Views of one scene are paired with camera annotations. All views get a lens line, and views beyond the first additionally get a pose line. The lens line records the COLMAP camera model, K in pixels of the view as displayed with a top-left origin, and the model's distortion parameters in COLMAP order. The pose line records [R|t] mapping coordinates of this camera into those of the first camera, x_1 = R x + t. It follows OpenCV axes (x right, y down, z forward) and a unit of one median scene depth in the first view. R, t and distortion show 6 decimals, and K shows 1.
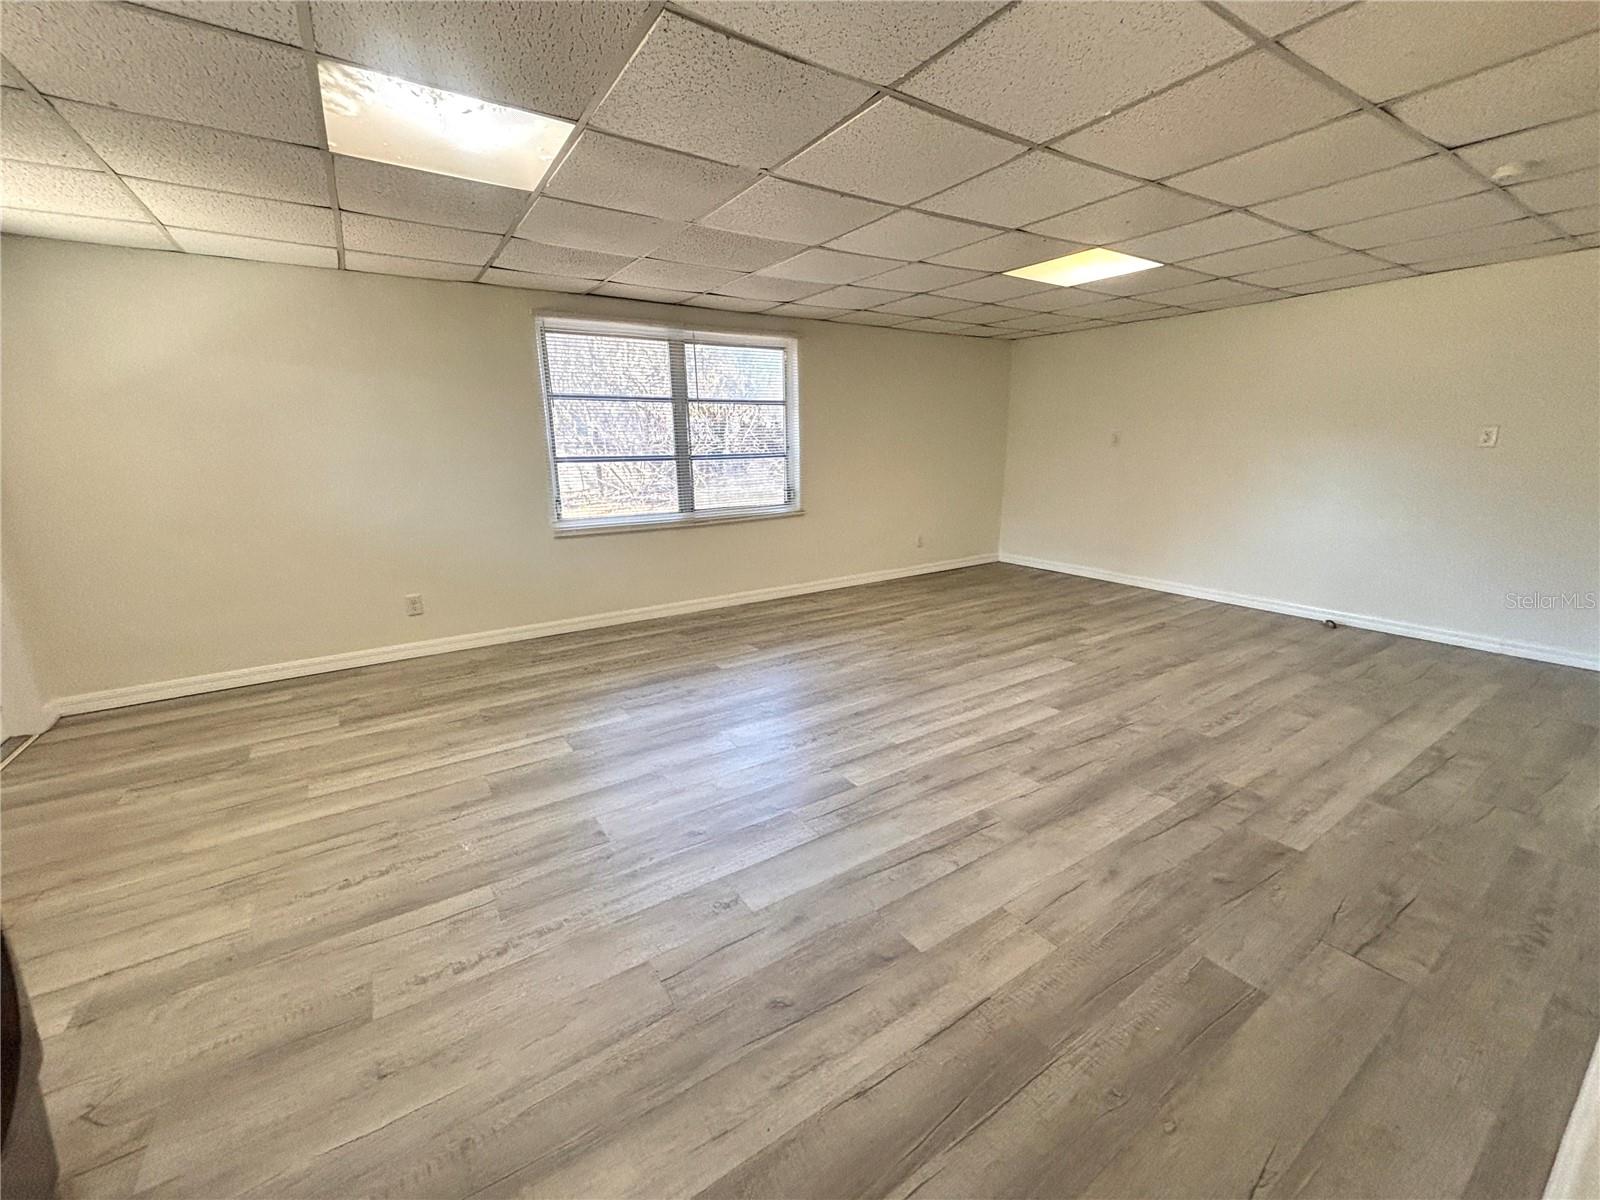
lens RADIAL K [[637.5, 0, 794.0], [0, 637.5, 596.9], [0, 0, 1]] dist [0.000797, 0.000682]
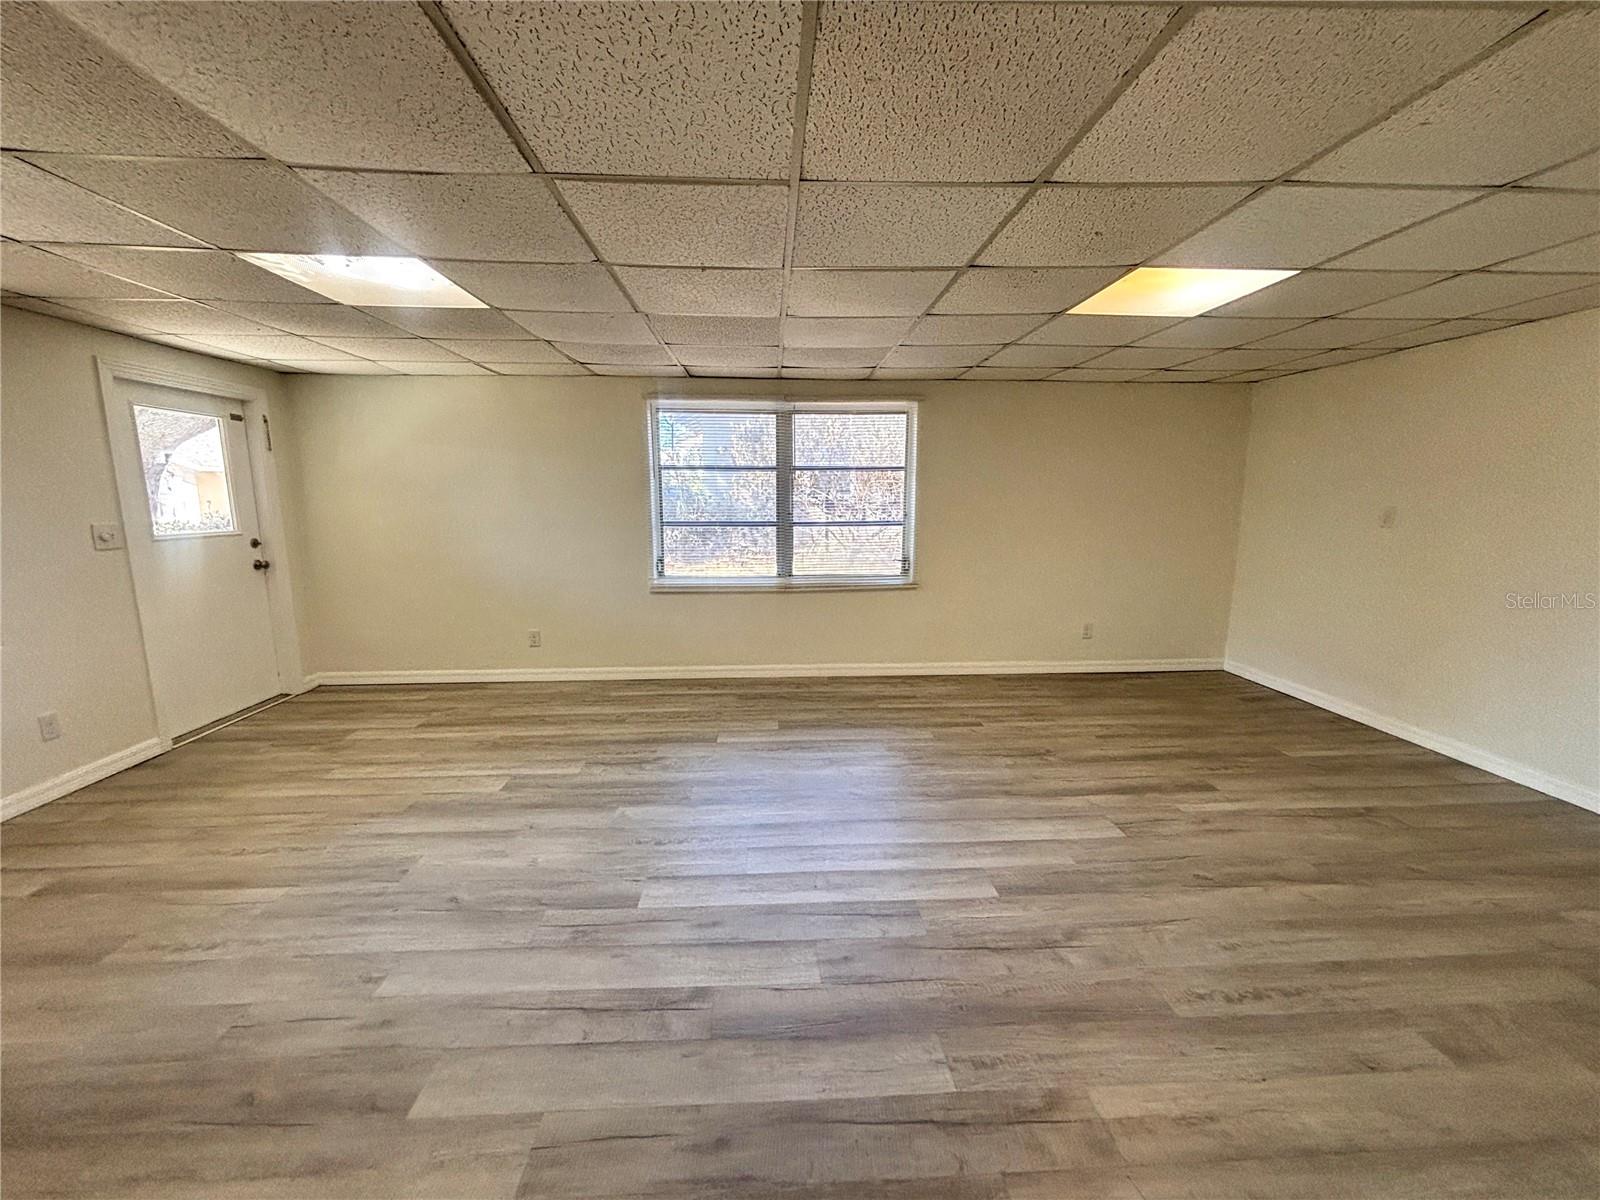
lens RADIAL K [[637.5, 0, 798.9], [0, 637.5, 593.9], [0, 0, 1]] dist [0.000797, 0.000682]
pose [[0.867728, 0.087807, -0.489222, 0.520689], [-0.127987, 0.990554, -0.049222, -0.091420], [0.480278, 0.105325, 0.870769, 0.212635]]
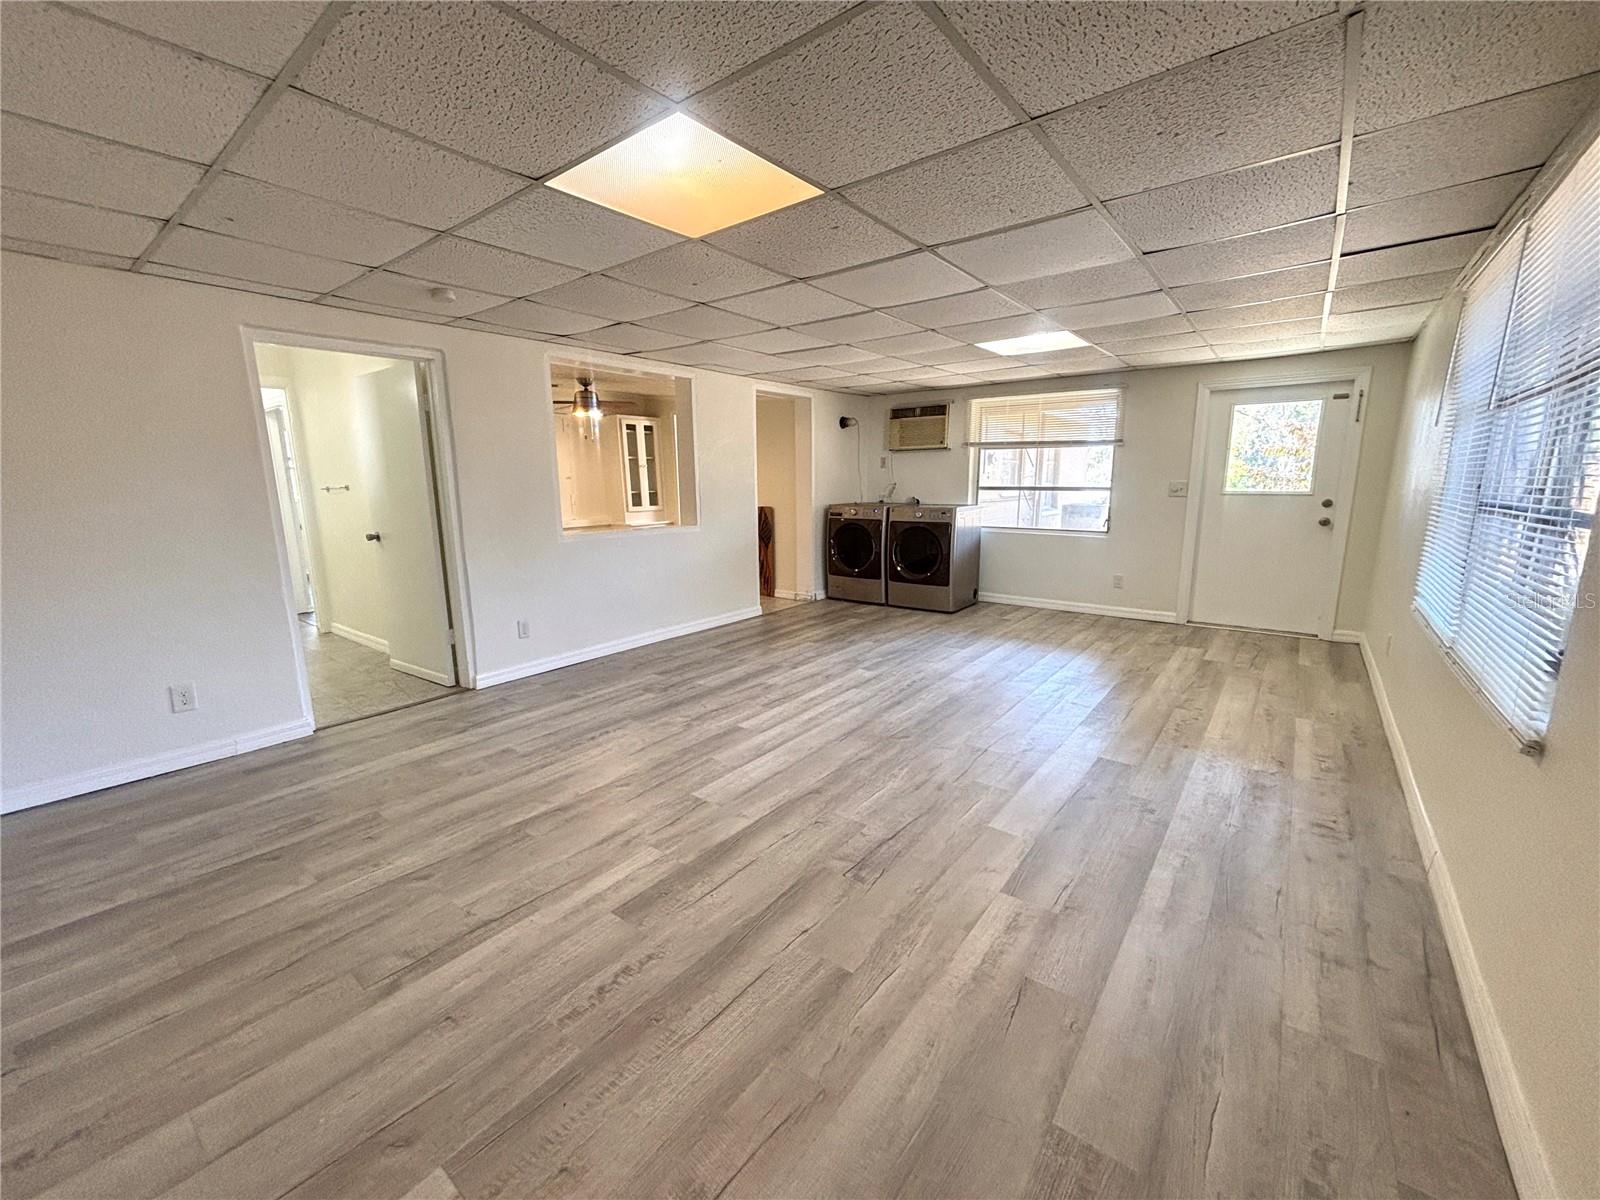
lens RADIAL K [[637.5, 0, 804.2], [0, 637.5, 603.4], [0, 0, 1]] dist [0.000797, 0.000682]
pose [[-0.940252, 0.085389, -0.329597, 0.626708], [-0.061568, 0.909442, 0.411247, -0.459033], [0.334865, 0.406969, -0.849848, 1.813222]]
